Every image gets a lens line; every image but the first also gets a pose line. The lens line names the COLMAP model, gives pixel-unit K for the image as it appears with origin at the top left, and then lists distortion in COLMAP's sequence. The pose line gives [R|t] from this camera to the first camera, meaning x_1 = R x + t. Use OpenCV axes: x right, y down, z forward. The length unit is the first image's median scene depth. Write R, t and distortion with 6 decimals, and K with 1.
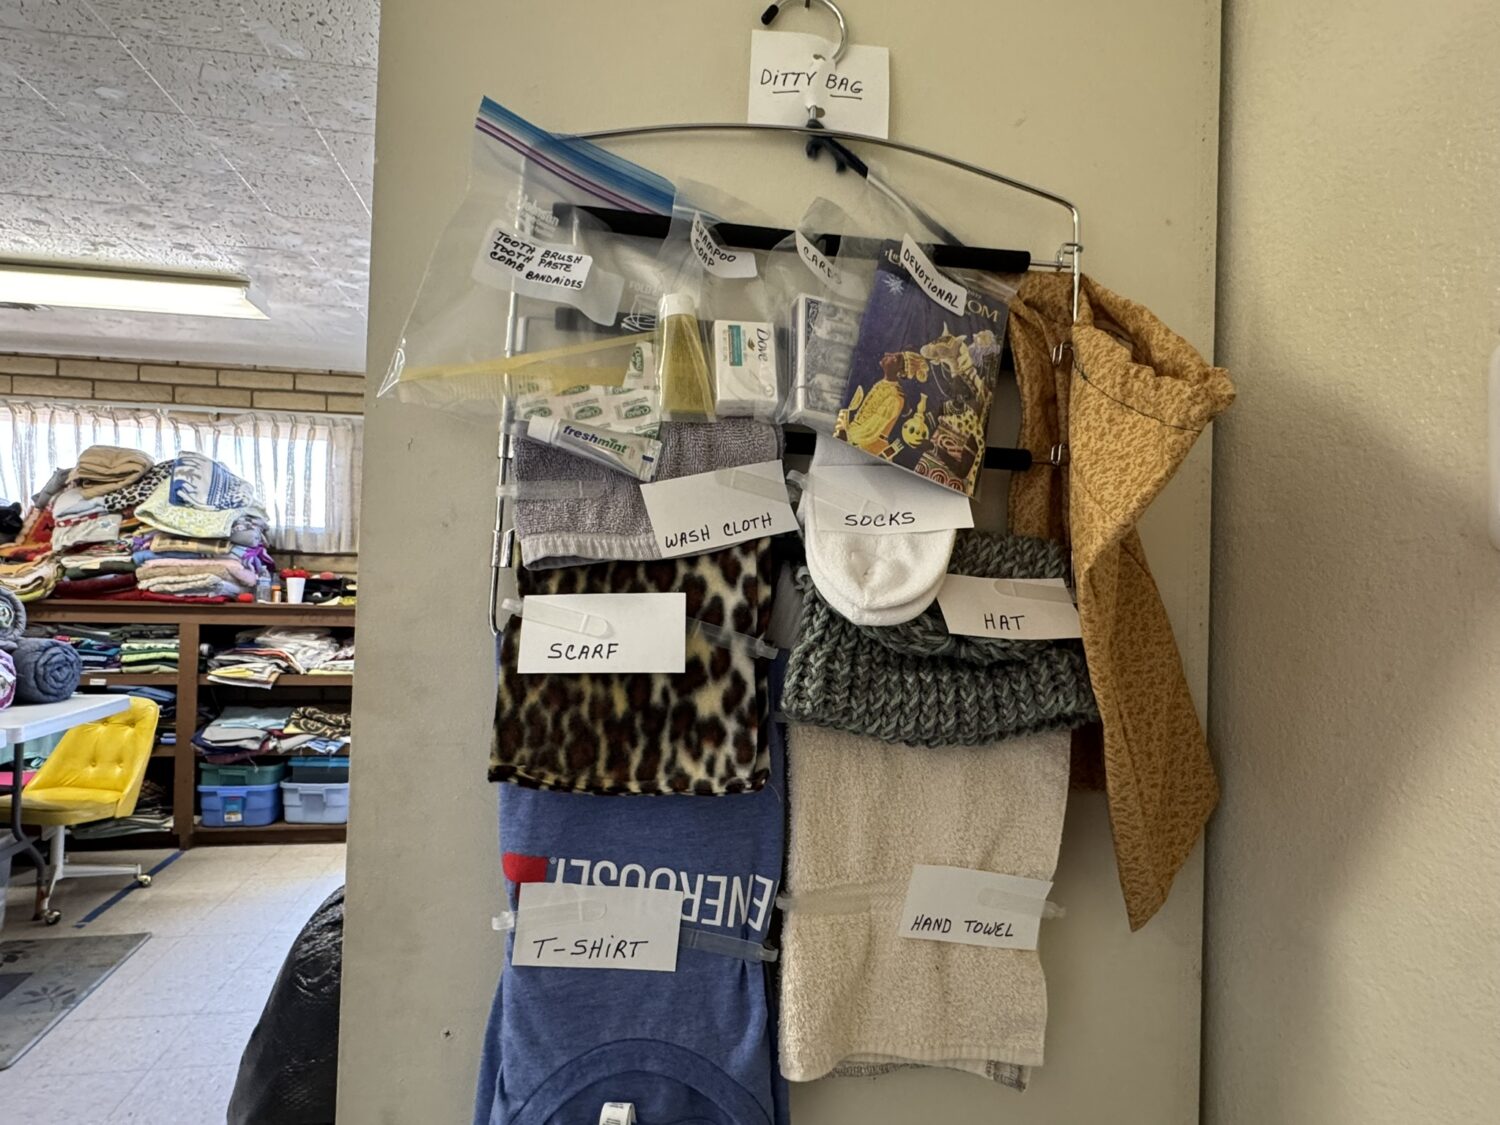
lens RADIAL K [[866.2, 0, 749.6], [0, 866.2, 554.4], [0, 0, 1]] dist [-0.000529, 0.001576]
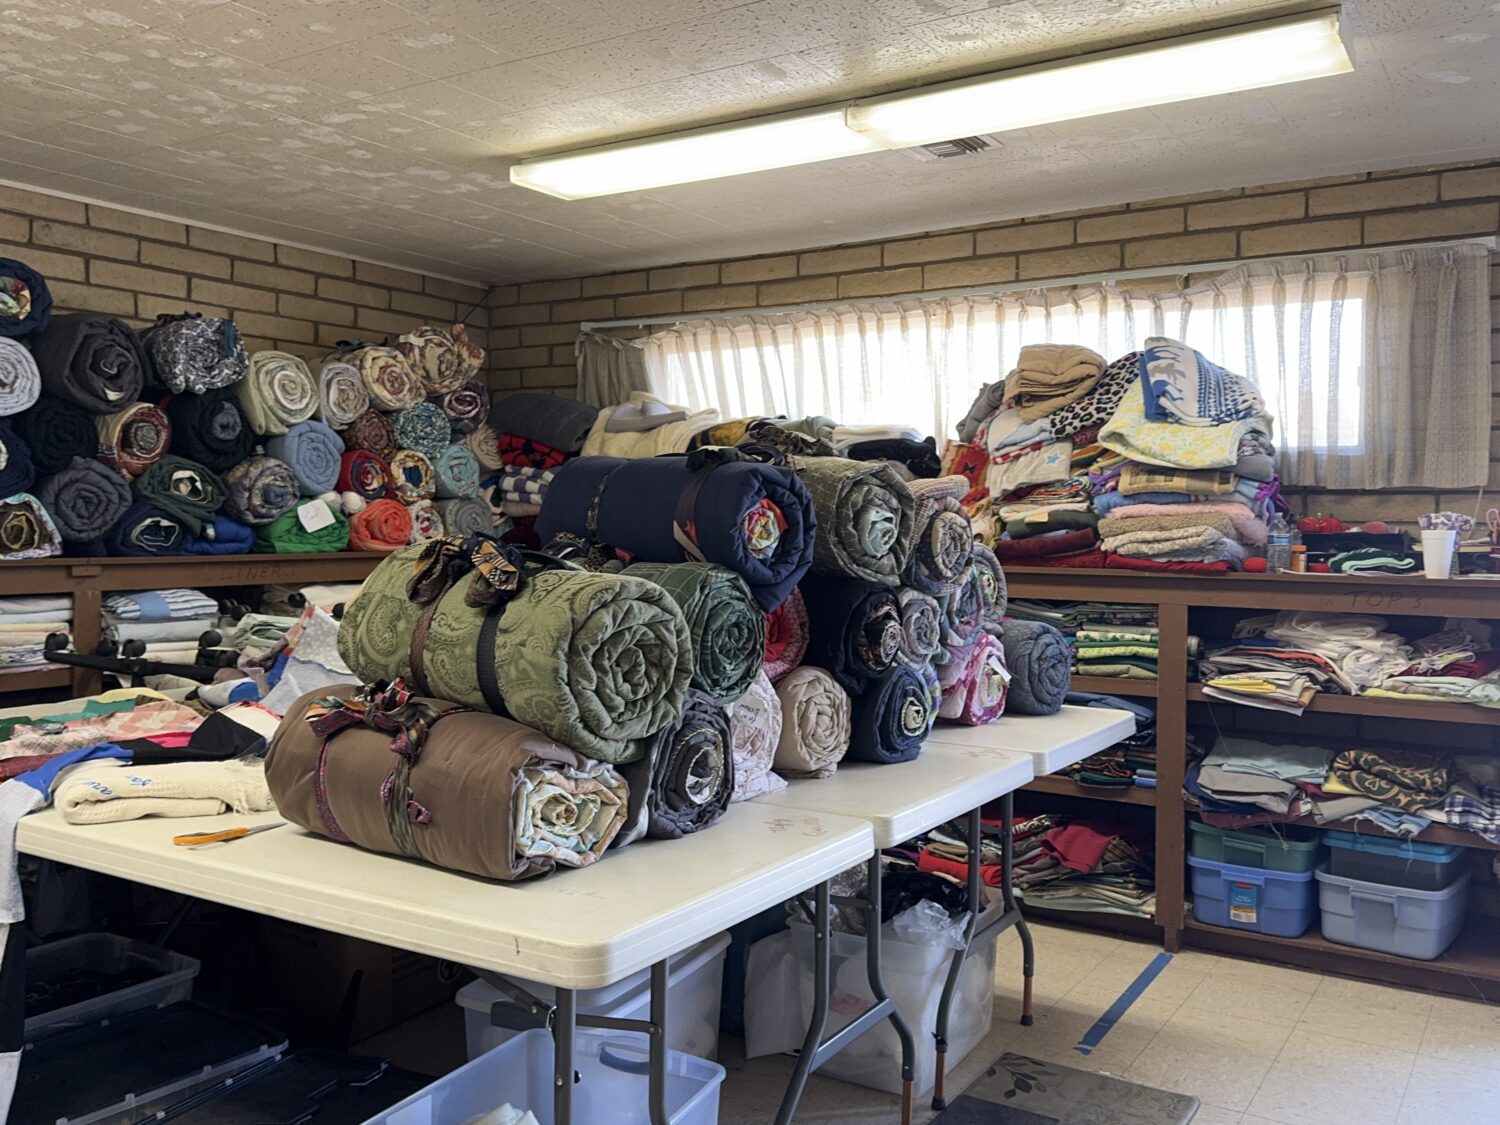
lens RADIAL K [[1292.6, 0, 750.0], [0, 1292.6, 562.5], [0, 0, 1]] dist [0.076677, -0.012587]
pose [[0.740888, 0.001511, -0.671627, -0.226245], [0.026779, 0.999136, 0.031788, 0.009506], [0.671095, -0.041537, 0.740207, 0.070834]]
